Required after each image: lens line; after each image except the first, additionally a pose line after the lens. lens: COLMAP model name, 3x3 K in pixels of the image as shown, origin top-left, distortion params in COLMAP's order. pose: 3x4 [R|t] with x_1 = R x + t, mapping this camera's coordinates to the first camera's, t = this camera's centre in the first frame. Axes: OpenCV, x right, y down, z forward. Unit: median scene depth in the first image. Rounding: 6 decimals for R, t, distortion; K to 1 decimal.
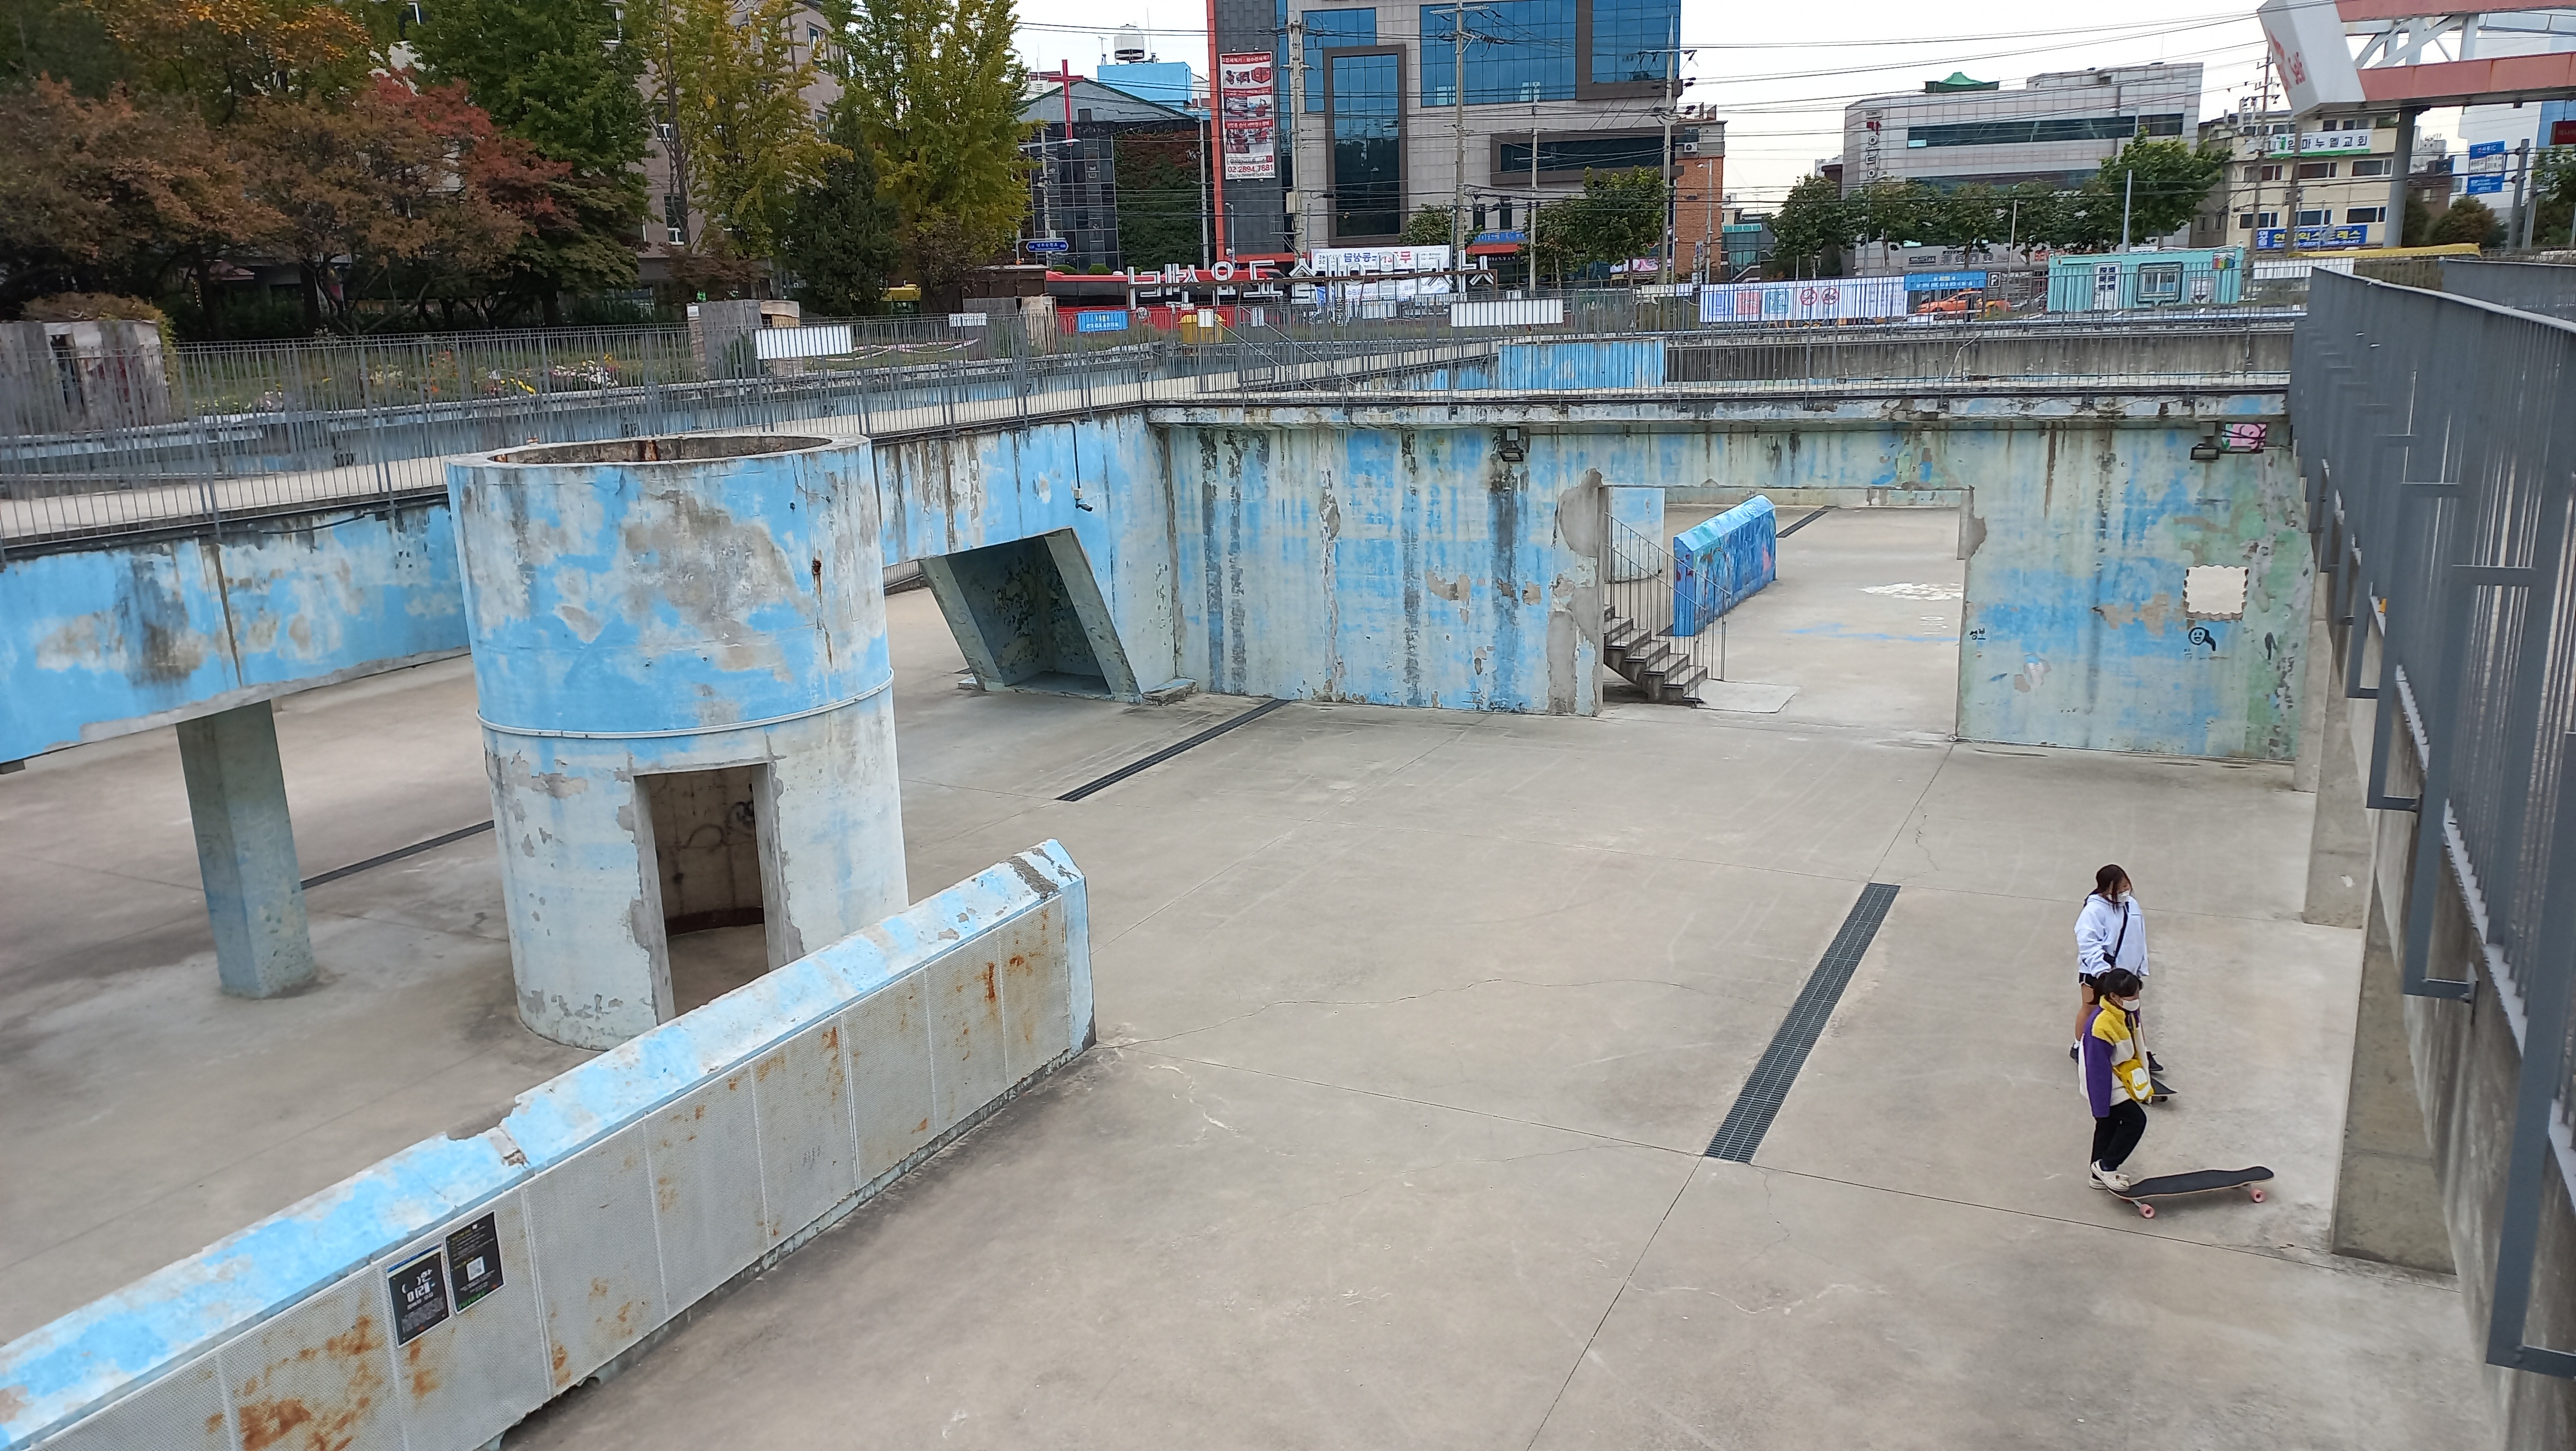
lens RADIAL K [[1837.0, 0, 1287.3], [0, 1837.0, 731.4], [0, 0, 1]] dist [0.039561, -0.009600]
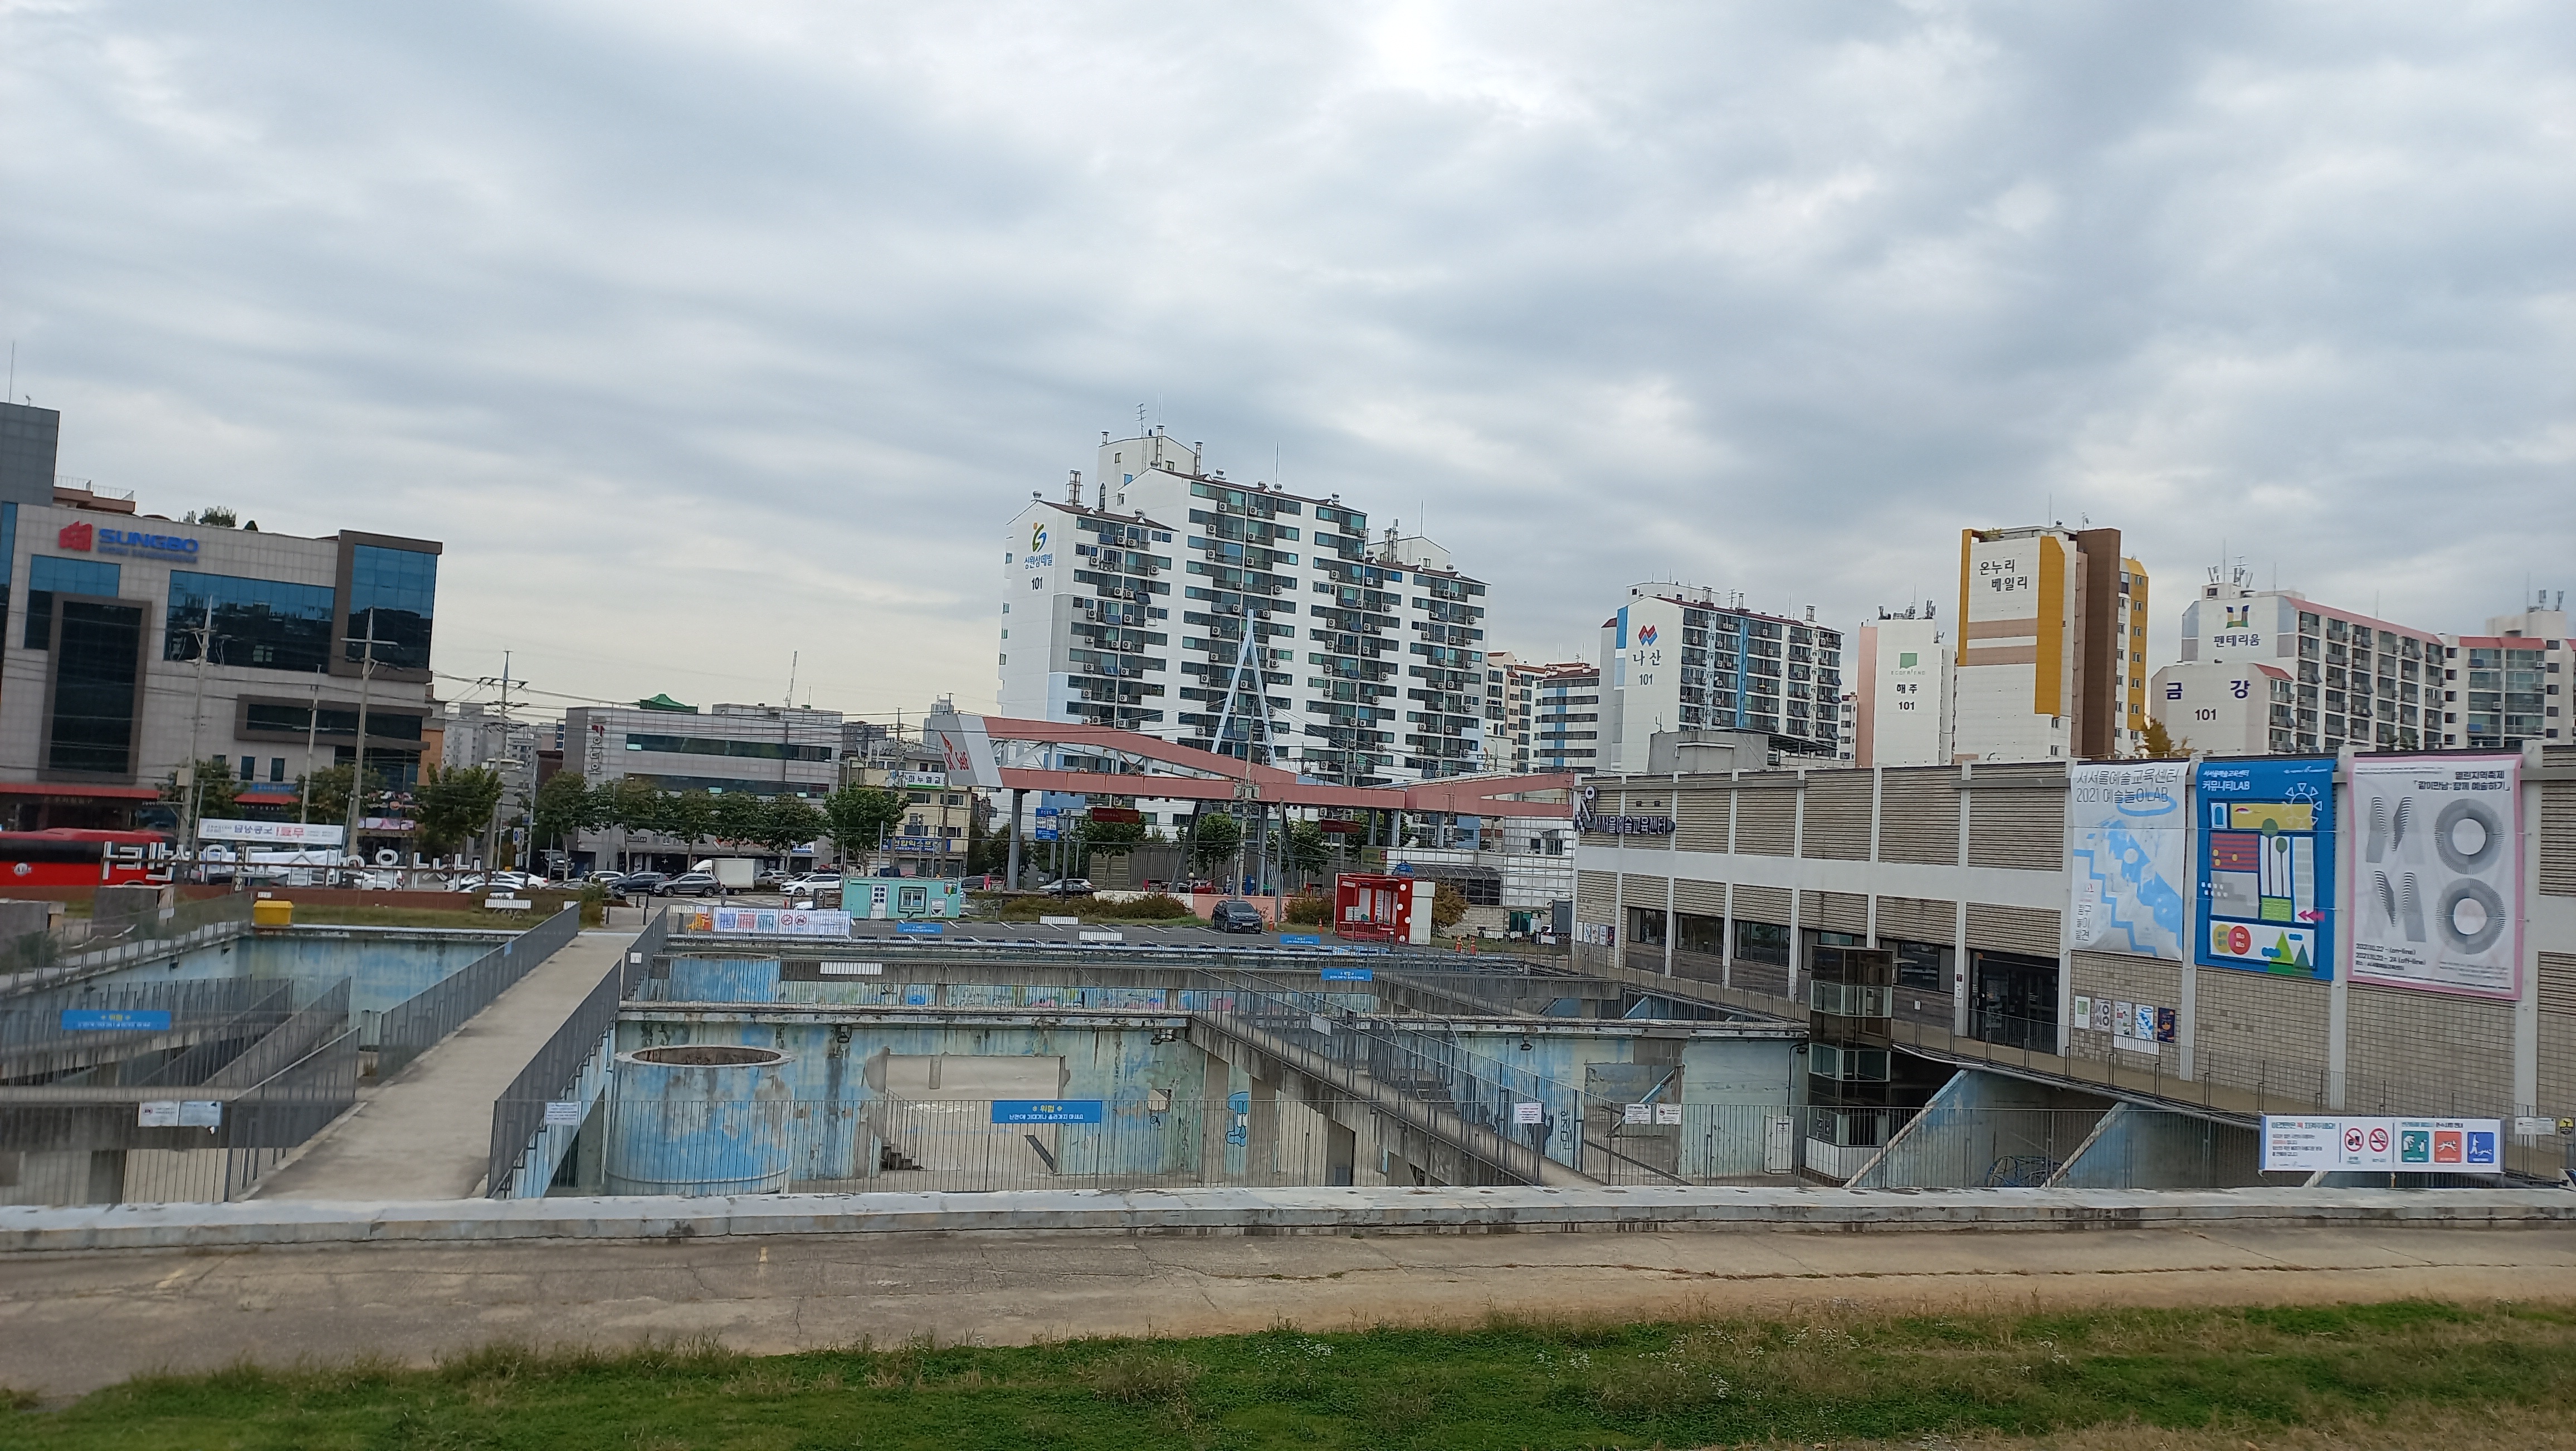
lens RADIAL K [[1837.0, 0, 1289.0], [0, 1837.0, 725.6], [0, 0, 1]] dist [0.039561, -0.009600]
pose [[0.726040, 0.109654, 0.678853, -0.899641], [0.085873, 0.965019, -0.247720, 0.051589], [-0.682270, 0.238150, 0.691226, -0.740862]]
